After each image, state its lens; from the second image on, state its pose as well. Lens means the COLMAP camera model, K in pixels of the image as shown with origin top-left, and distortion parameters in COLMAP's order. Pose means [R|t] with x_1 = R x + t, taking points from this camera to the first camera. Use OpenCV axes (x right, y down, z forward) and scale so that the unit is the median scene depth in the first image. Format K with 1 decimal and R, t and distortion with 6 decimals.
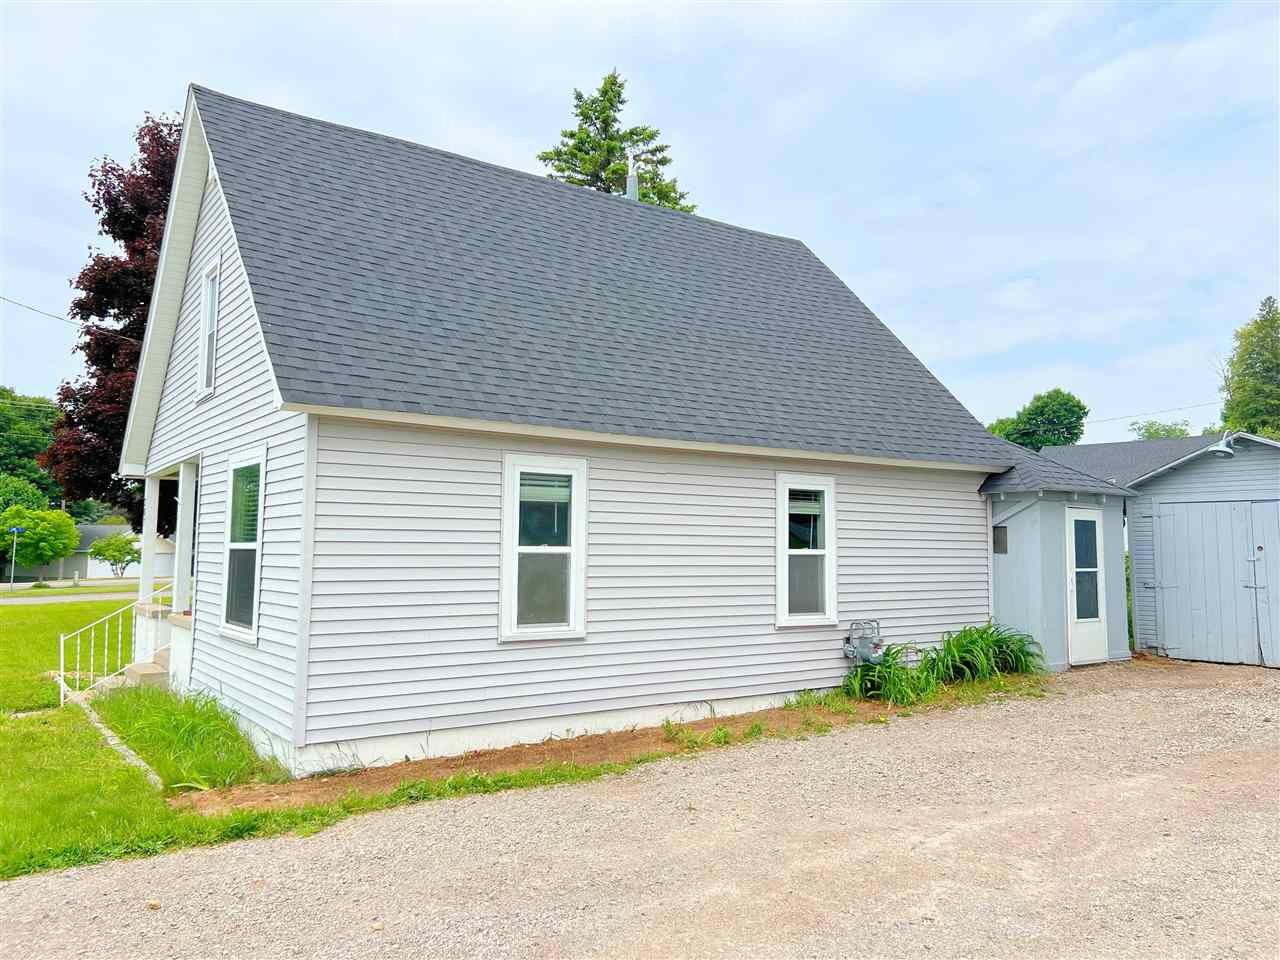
lens RADIAL K [[956.8, 0, 643.8], [0, 956.8, 480.9], [0, 0, 1]] dist [0.061494, -0.067546]
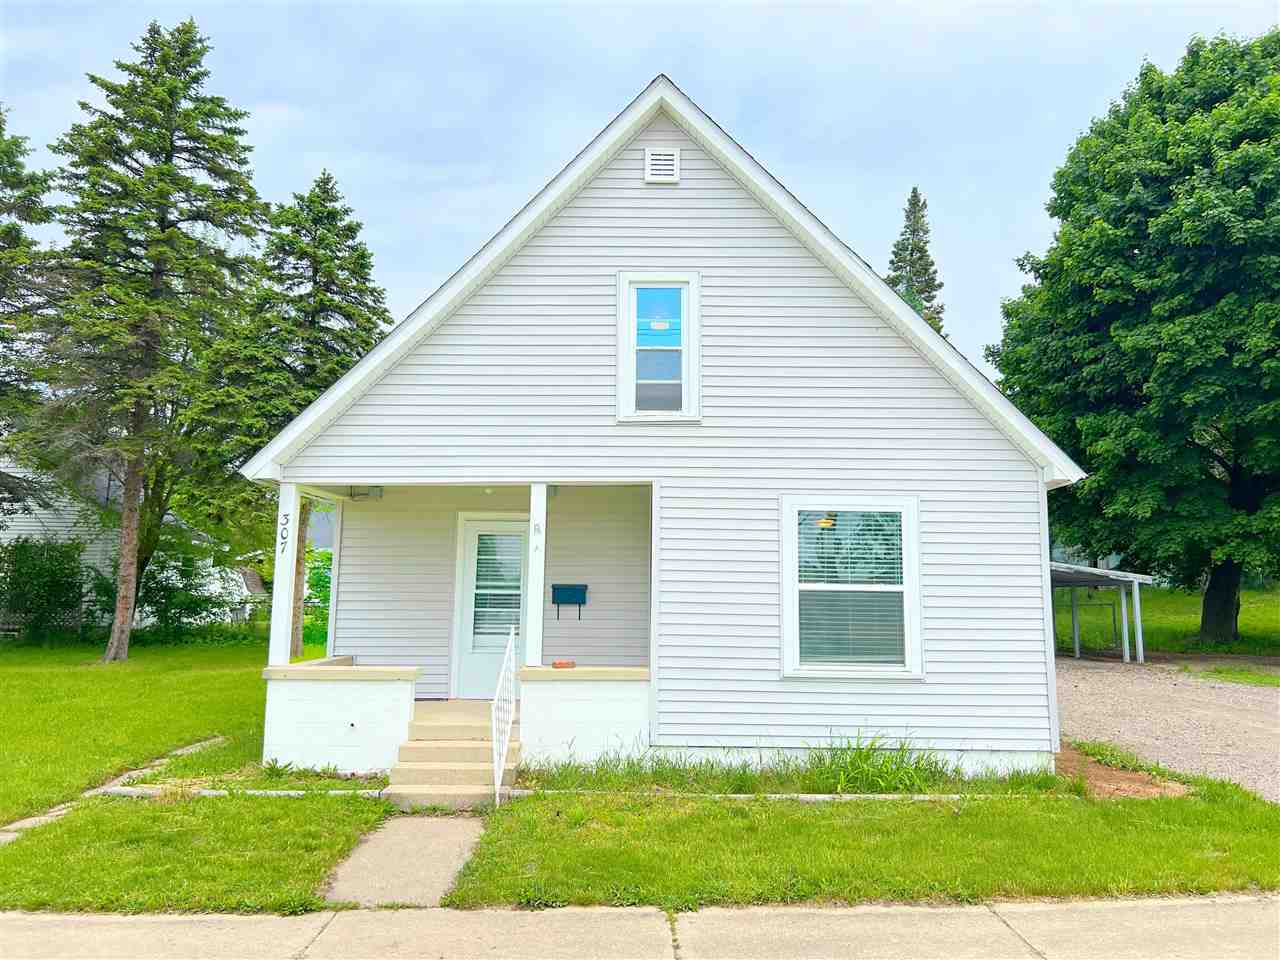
lens RADIAL K [[956.8, 0, 643.8], [0, 956.8, 480.9], [0, 0, 1]] dist [0.061494, -0.067546]
pose [[0.576523, 0.099760, 0.810968, -1.018657], [-0.064108, 0.994982, -0.076821, 0.033531], [-0.814562, -0.007701, 0.580025, 0.419886]]
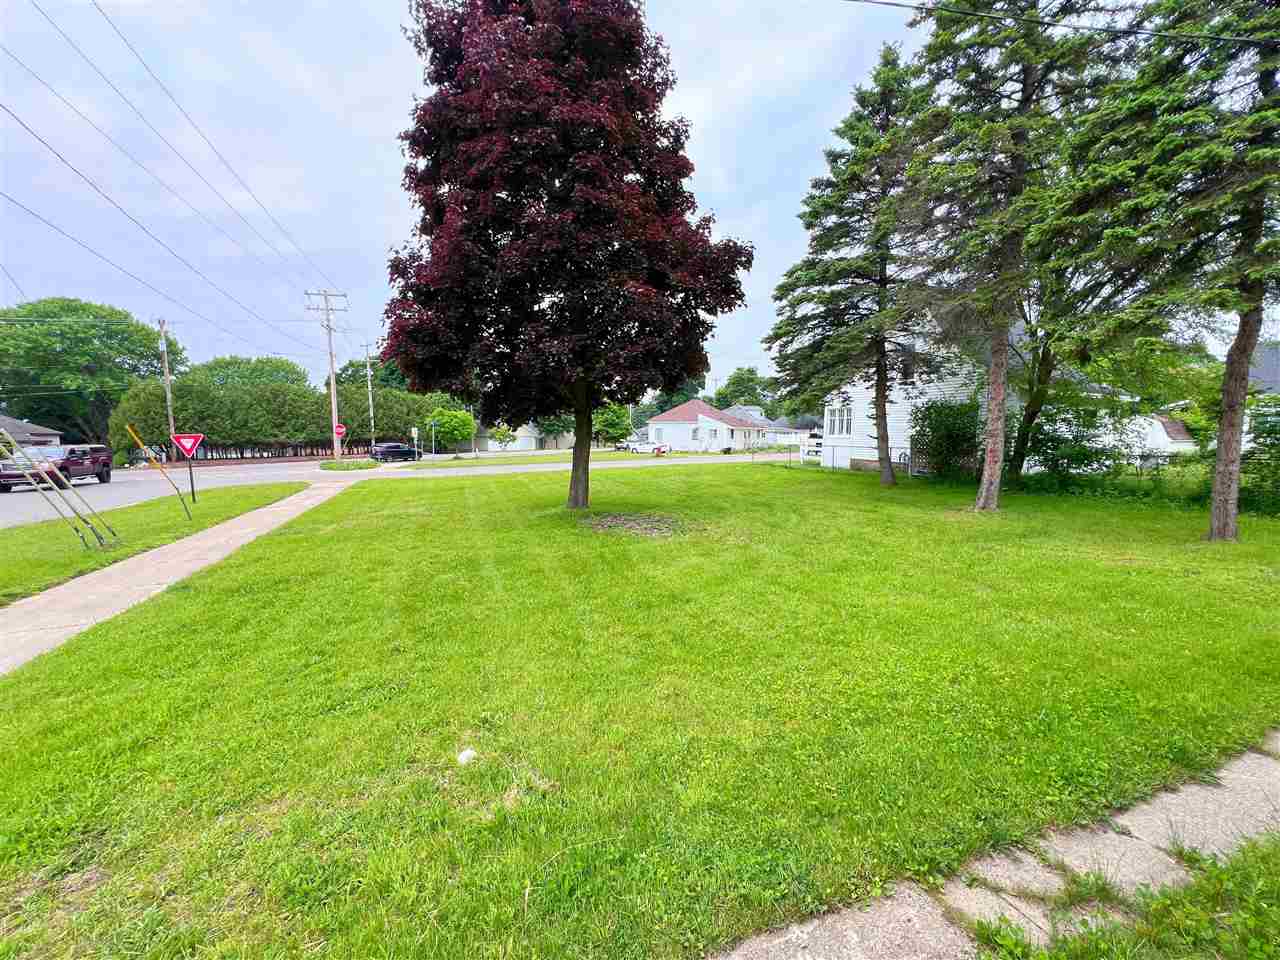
lens RADIAL K [[513.9, 0, 643.4], [0, 513.9, 479.5], [0, 0, 1]] dist [0.000349, 0.000161]
pose [[0.971093, 0.020586, -0.237811, -0.517449], [0.017928, 0.987170, 0.158664, 0.057803], [0.238026, -0.158341, 0.958265, 1.120936]]
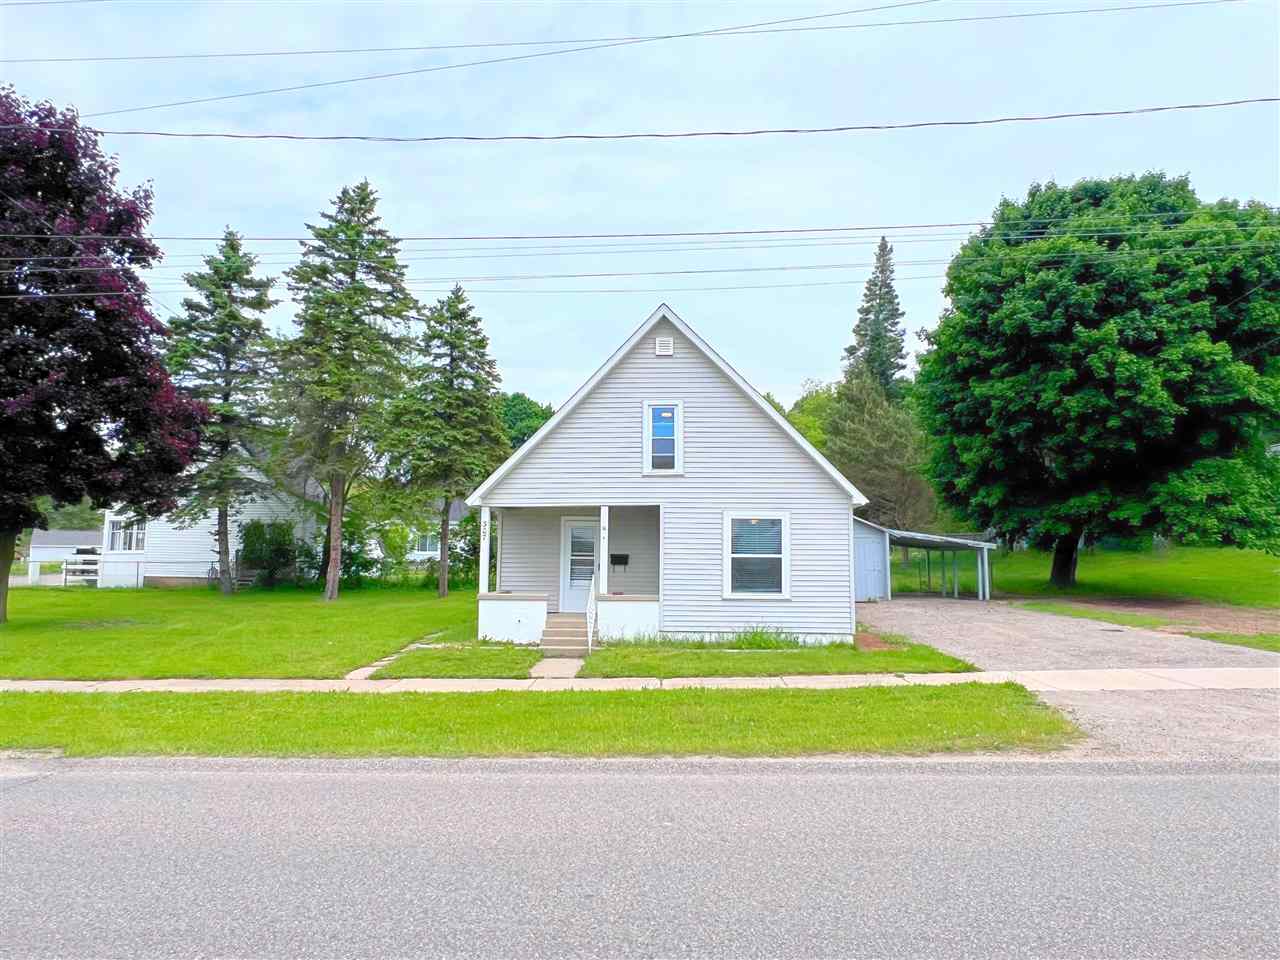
lens RADIAL K [[852.5, 0, 640.0], [0, 852.5, 480.0], [0, 0, 1]] dist [-0.002135, -0.001341]
pose [[0.613565, 0.070268, 0.786511, -1.511568], [-0.058947, 0.997330, -0.043118, -0.003285], [-0.787441, -0.019907, 0.616069, 0.027504]]
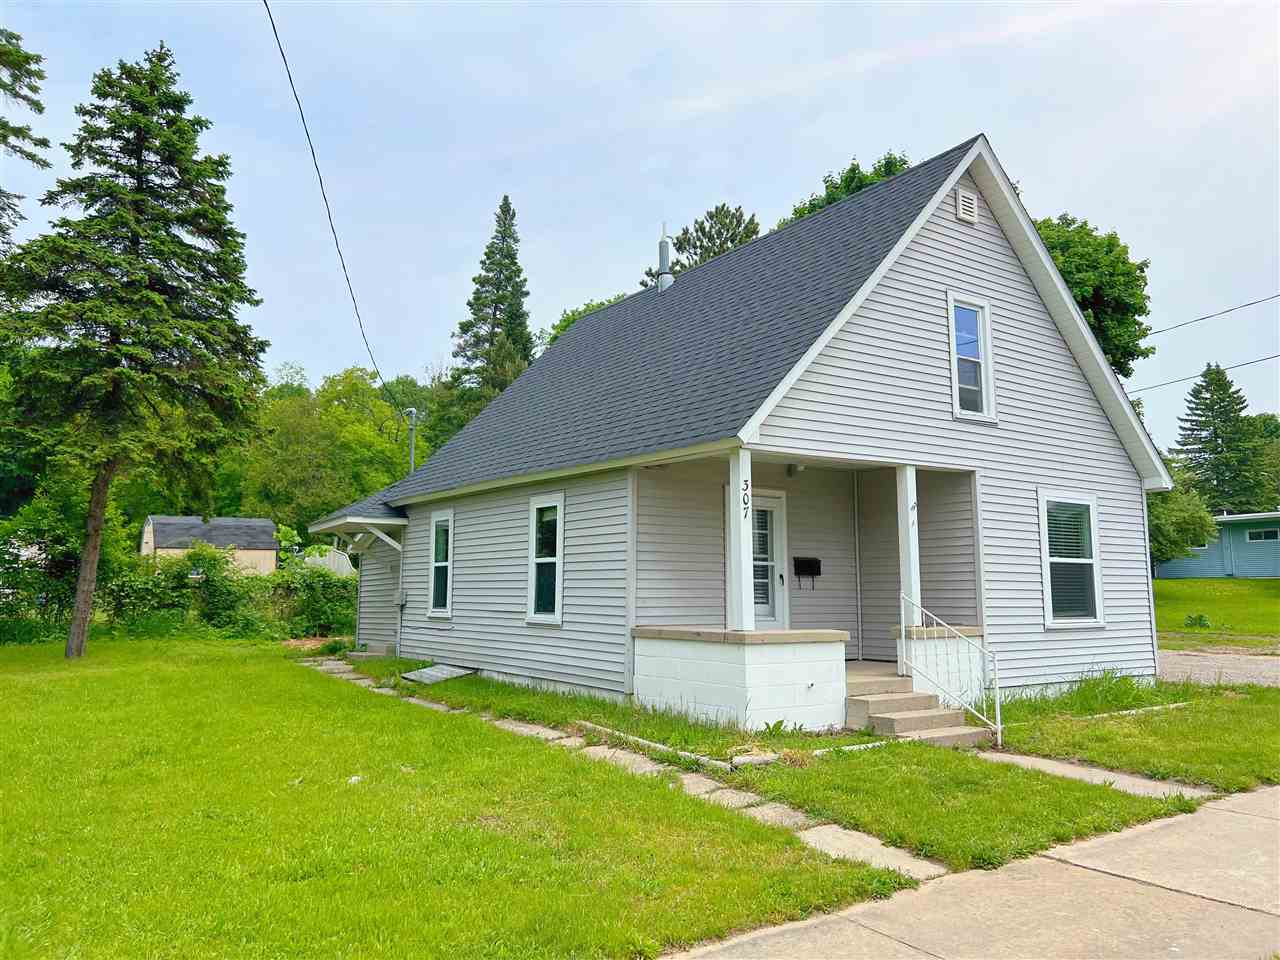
lens RADIAL K [[956.8, 0, 643.8], [0, 956.8, 480.9], [0, 0, 1]] dist [0.061494, -0.067546]
pose [[-0.003676, 0.111361, 0.993773, -1.306942], [-0.069887, 0.991321, -0.111345, 0.109184], [-0.997548, -0.069861, 0.004139, 1.166971]]
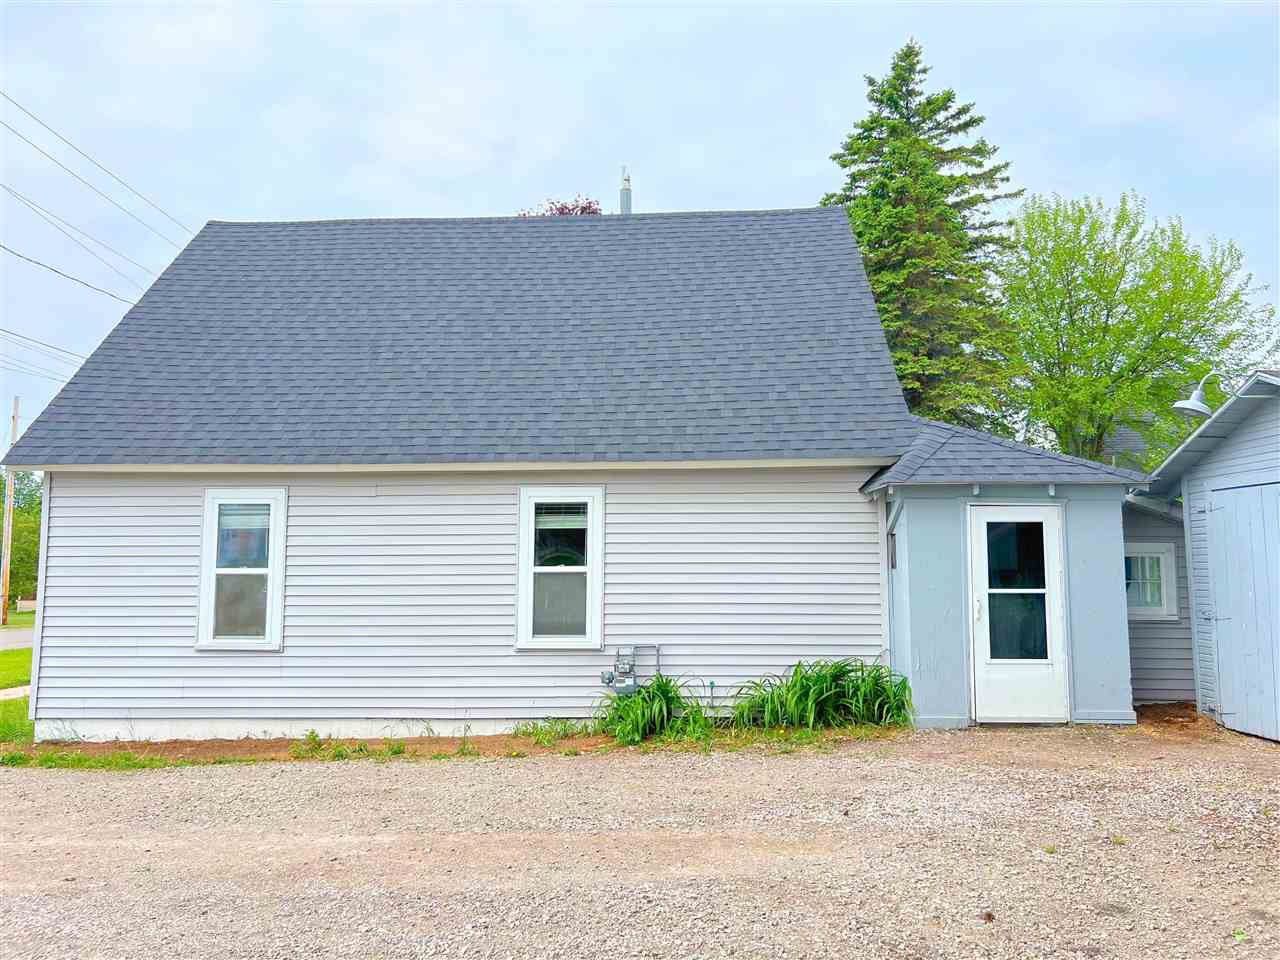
lens RADIAL K [[956.8, 0, 643.8], [0, 956.8, 480.9], [0, 0, 1]] dist [0.061494, -0.067546]
pose [[0.787609, -0.064311, -0.612810, 0.695055], [0.053585, 0.997919, -0.035856, 0.022190], [0.613841, -0.004597, 0.789416, 0.271003]]
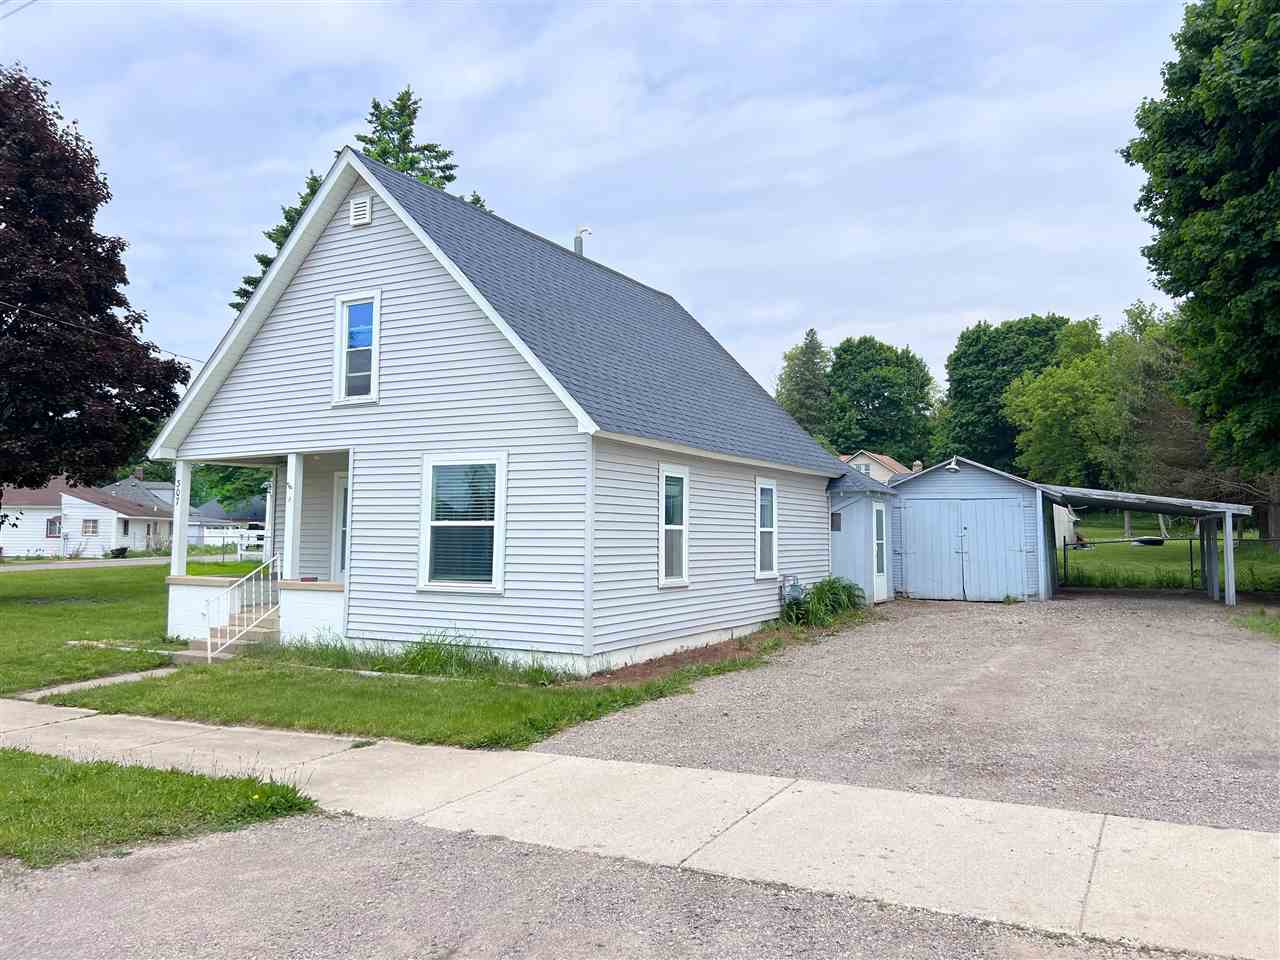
lens RADIAL K [[956.8, 0, 643.8], [0, 956.8, 480.9], [0, 0, 1]] dist [0.061494, -0.067546]
pose [[0.903369, 0.023763, 0.428204, -0.556647], [-0.032066, 0.999411, 0.012186, -0.012703], [-0.427663, -0.024739, 0.903600, -0.235580]]
